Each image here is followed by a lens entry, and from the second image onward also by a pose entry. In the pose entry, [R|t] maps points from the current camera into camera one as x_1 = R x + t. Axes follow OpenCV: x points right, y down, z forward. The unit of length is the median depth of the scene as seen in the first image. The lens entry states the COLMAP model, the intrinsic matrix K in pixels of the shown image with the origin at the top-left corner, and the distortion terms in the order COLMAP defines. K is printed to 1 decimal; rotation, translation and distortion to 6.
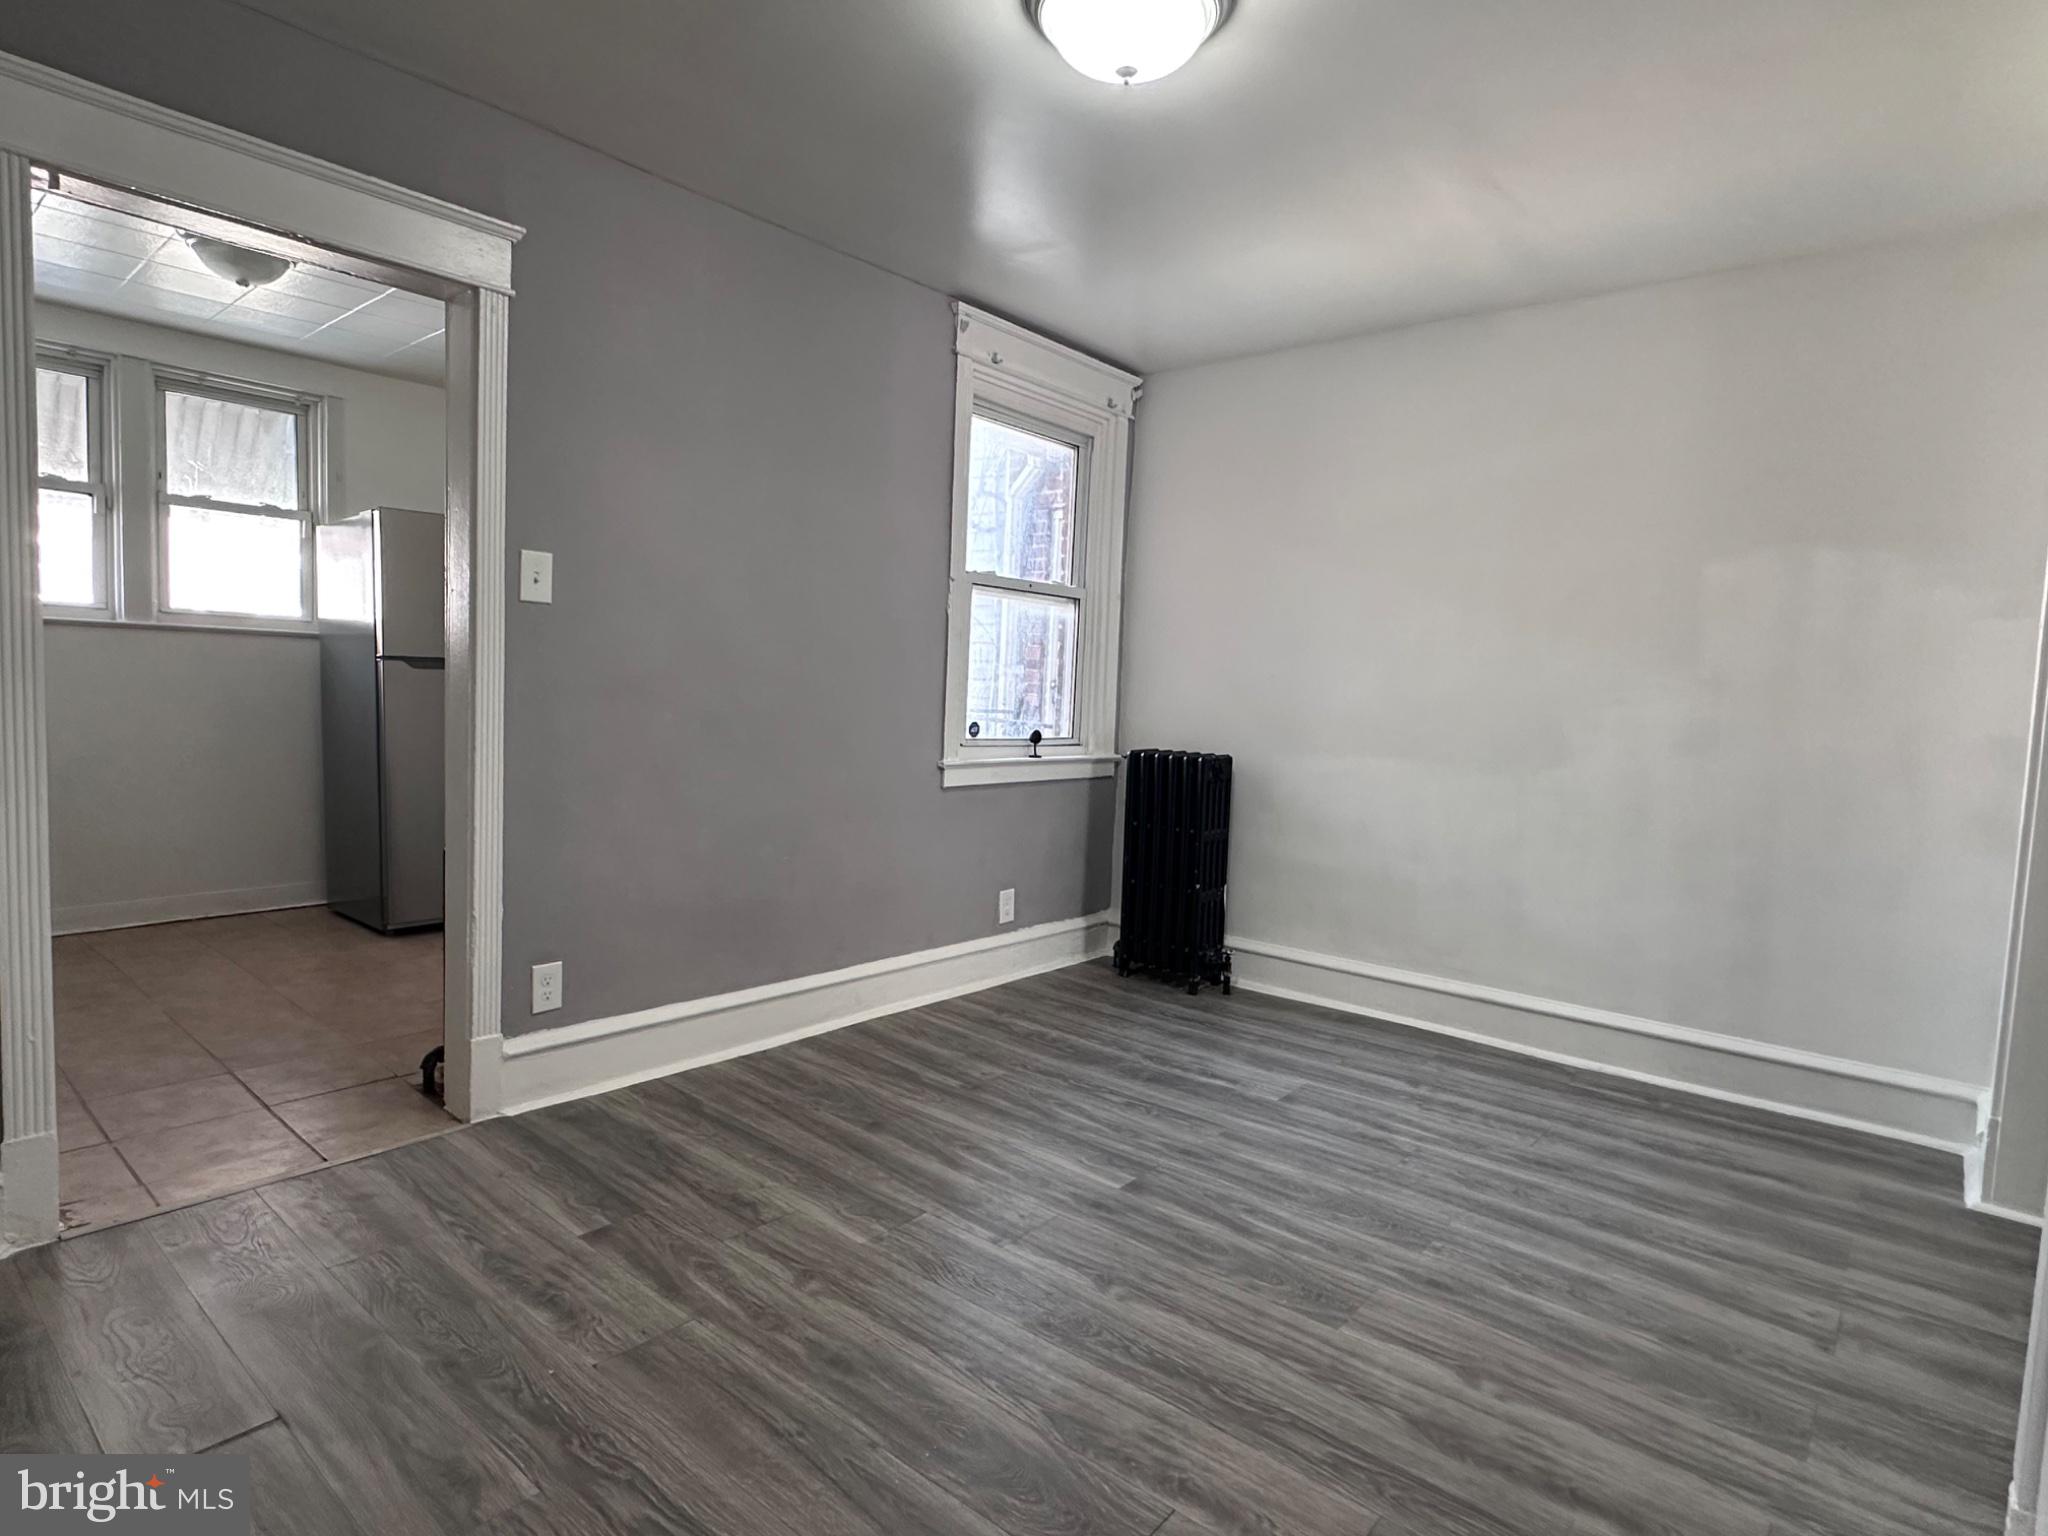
lens RADIAL K [[1096.7, 0, 1018.2], [0, 1096.7, 765.9], [0, 0, 1]] dist [-0.001235, 0.000676]
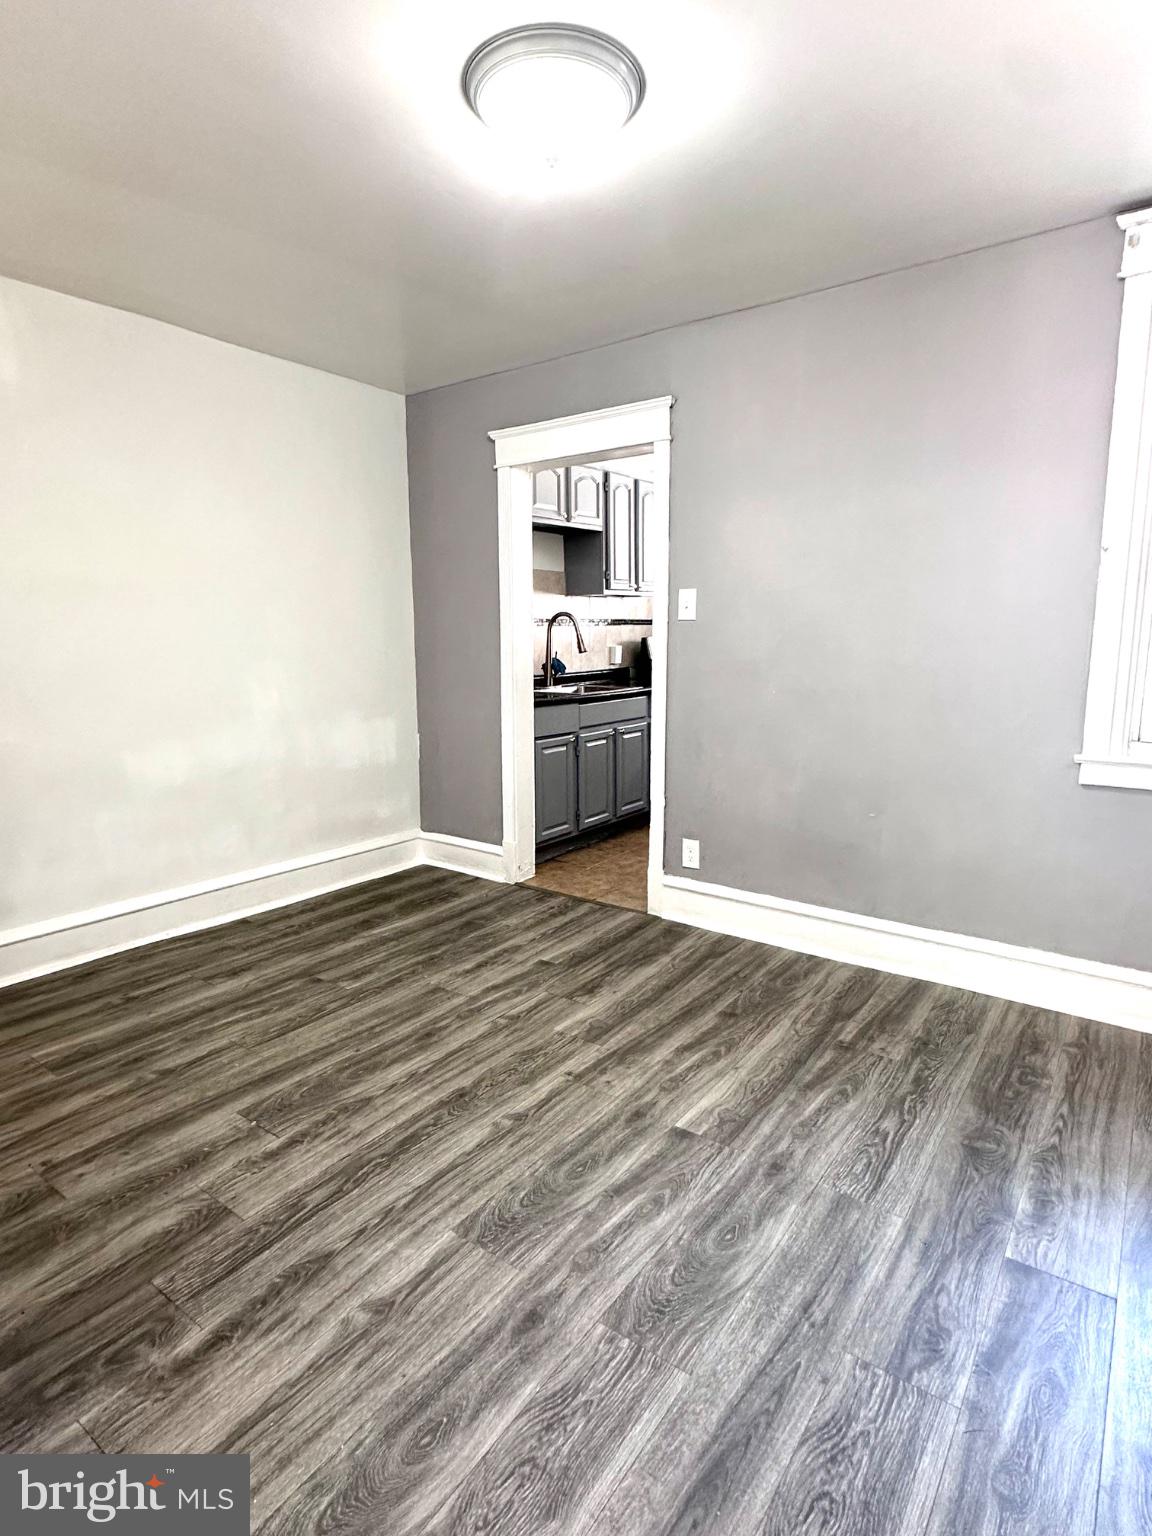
lens RADIAL K [[822.5, 0, 571.5], [0, 822.5, 754.7], [0, 0, 1]] dist [-0.001235, 0.000676]
pose [[0.072238, 0.102809, -0.992075, 0.776045], [-0.069616, 0.992767, 0.097812, -0.055289], [0.994955, 0.061998, 0.078873, 0.716941]]
